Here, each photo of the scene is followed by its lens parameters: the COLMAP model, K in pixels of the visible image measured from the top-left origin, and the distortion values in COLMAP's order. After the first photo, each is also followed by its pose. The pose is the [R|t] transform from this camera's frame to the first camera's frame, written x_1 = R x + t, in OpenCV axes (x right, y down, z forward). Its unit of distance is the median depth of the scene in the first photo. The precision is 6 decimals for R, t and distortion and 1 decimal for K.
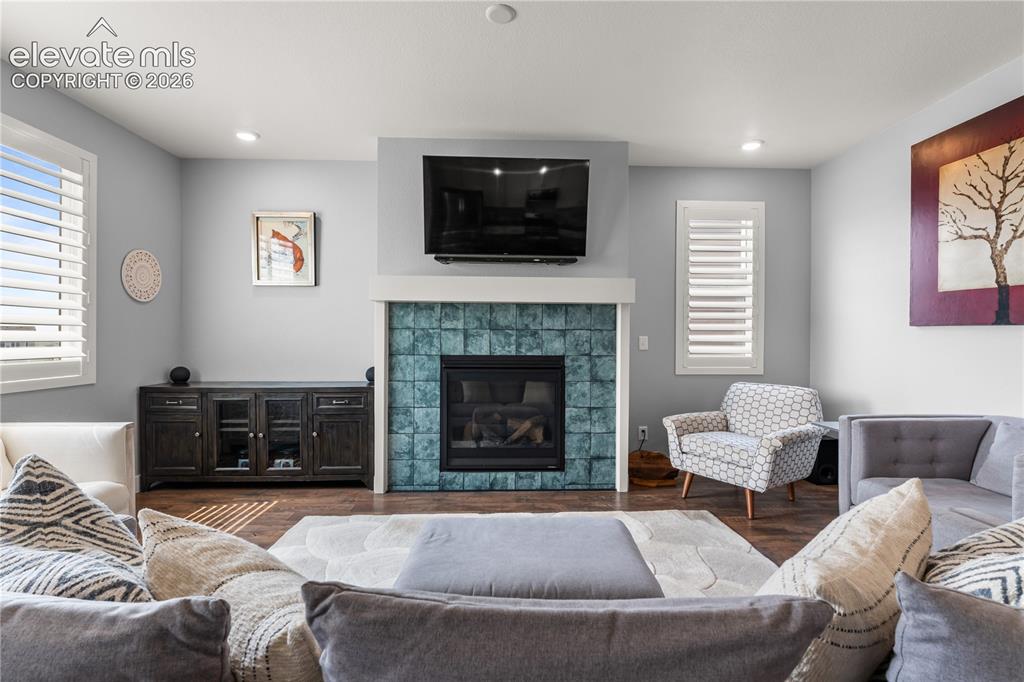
lens RADIAL K [[483.6, 0, 517.7], [0, 483.6, 339.5], [0, 0, 1]] dist [-0.003230, -0.000612]
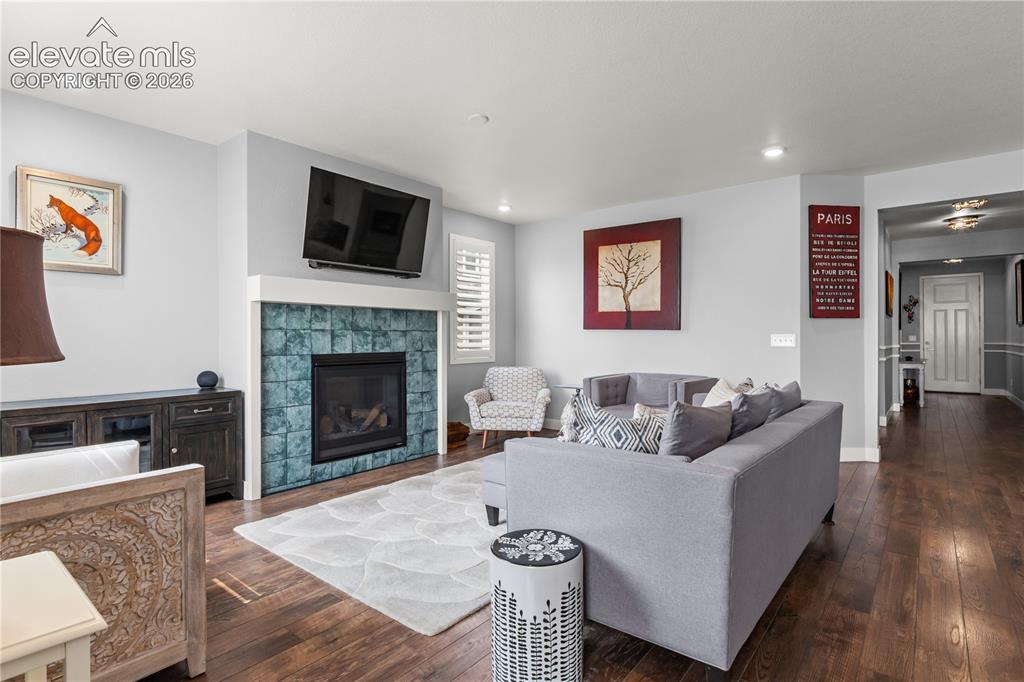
lens RADIAL K [[509.3, 0, 518.6], [0, 509.3, 337.4], [0, 0, 1]] dist [-0.005050, -0.000656]
pose [[0.655686, -0.006916, 0.755002, -0.696433], [0.008833, 0.999960, 0.001489, -0.002836], [-0.754982, 0.005693, 0.655720, -0.065597]]
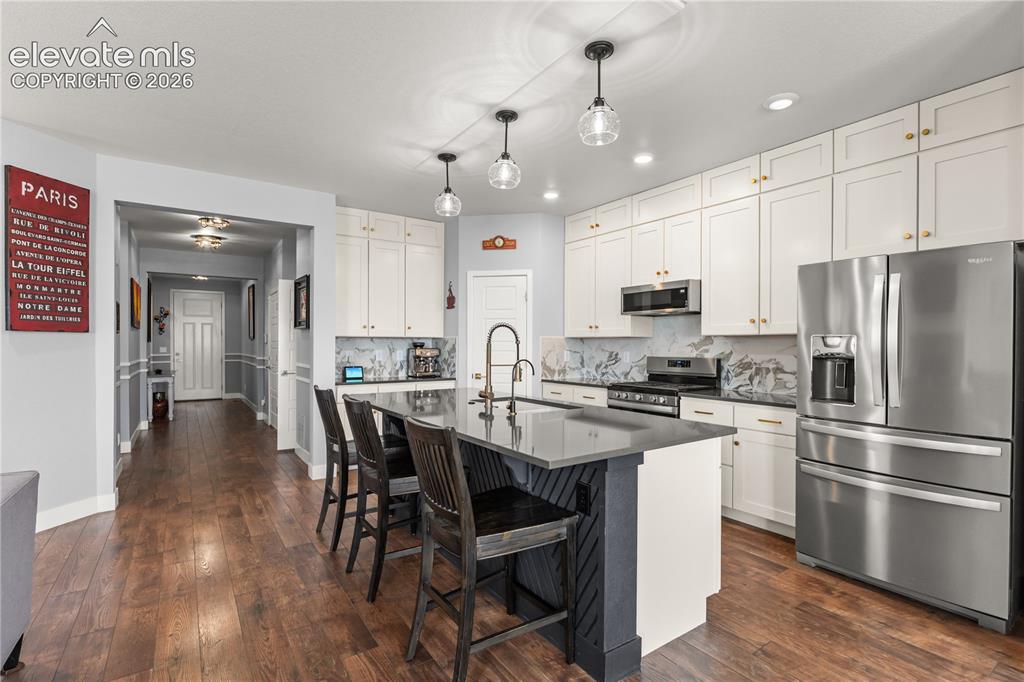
lens RADIAL K [[483.6, 0, 515.8], [0, 483.6, 347.6], [0, 0, 1]] dist [-0.003230, -0.000612]
pose [[-0.540373, -0.011098, 0.841353, -0.410658], [-0.003121, 0.999933, 0.011186, -0.026465], [-0.841420, 0.003419, -0.540371, -0.069232]]
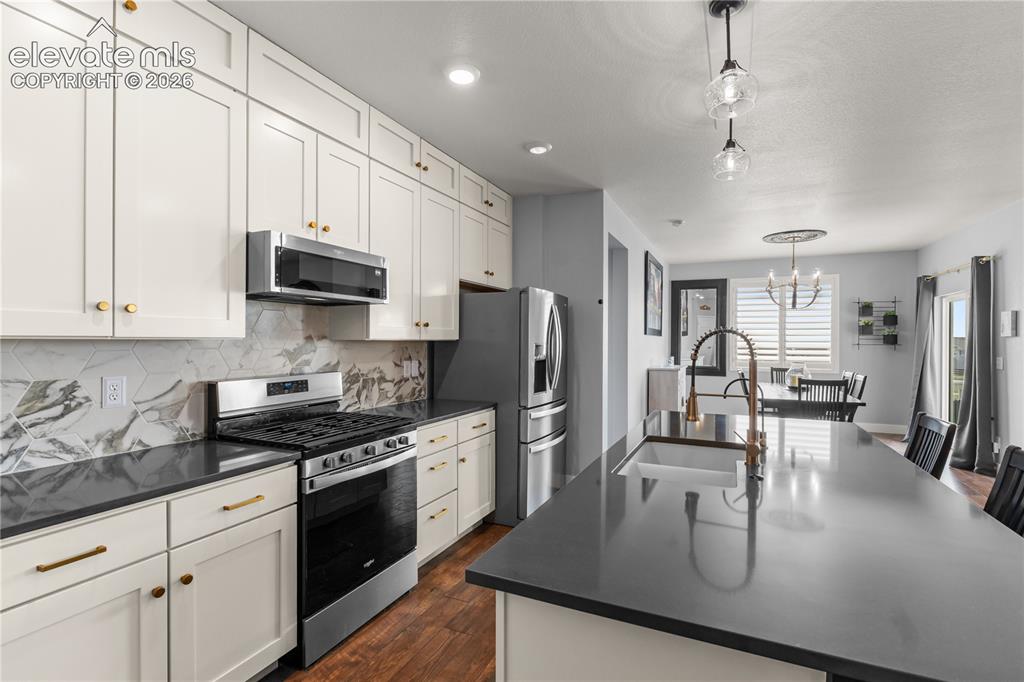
lens RADIAL K [[483.6, 0, 516.9], [0, 483.6, 340.2], [0, 0, 1]] dist [-0.003230, -0.000612]
pose [[-0.443432, -0.006825, -0.896282, 0.840356], [-0.010320, 0.999944, -0.002508, -0.042666], [0.896249, 0.008138, -0.443477, -0.463092]]
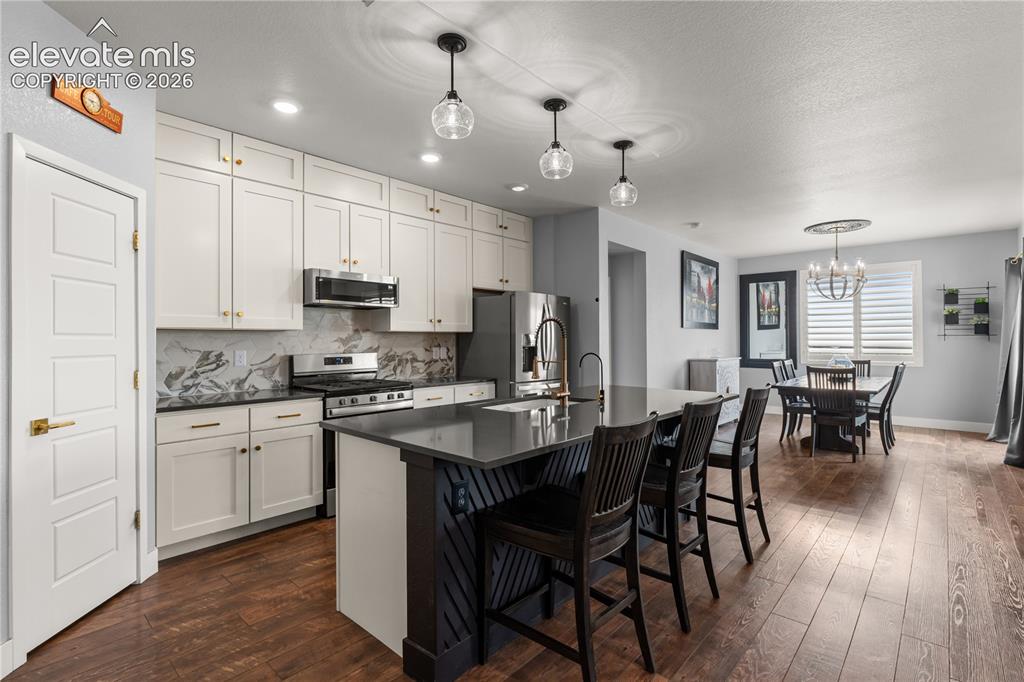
lens RADIAL K [[483.6, 0, 515.2], [0, 483.6, 335.5], [0, 0, 1]] dist [-0.003230, -0.000612]
pose [[-0.693849, -0.007717, -0.720079, 0.887270], [-0.002720, 0.999964, -0.008096, -0.024280], [0.720116, -0.003659, -0.693844, 0.002056]]
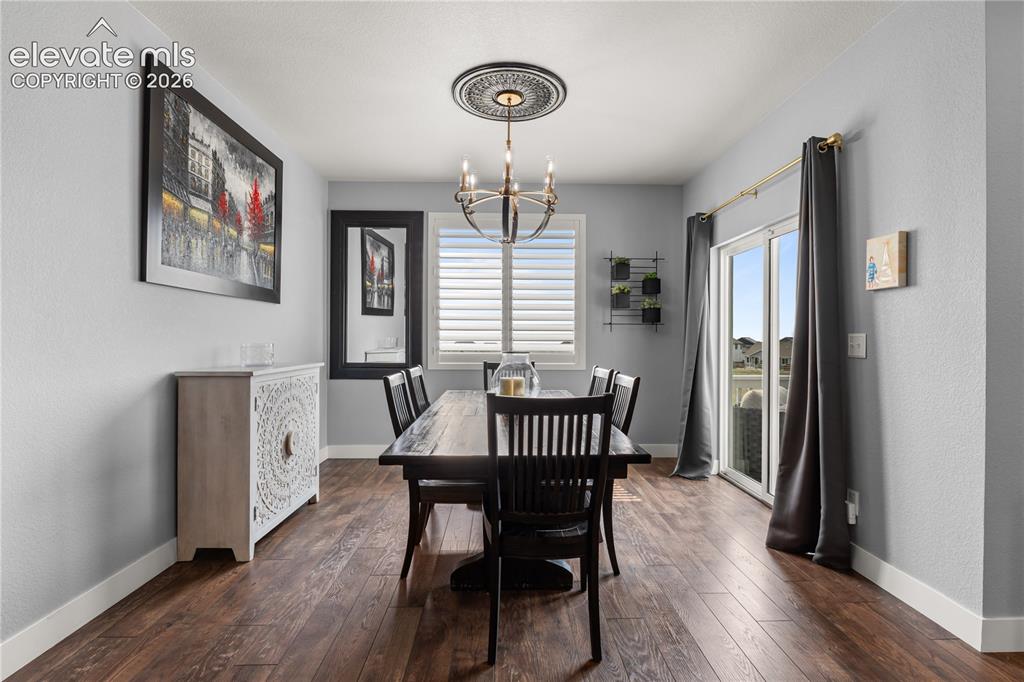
lens RADIAL K [[483.6, 0, 517.6], [0, 483.6, 337.3], [0, 0, 1]] dist [-0.003230, -0.000612]
pose [[-0.003365, -0.006084, -0.999976, -0.250102], [-0.008300, 0.999947, -0.006056, -0.000062], [0.999960, 0.008279, -0.003415, -0.329917]]
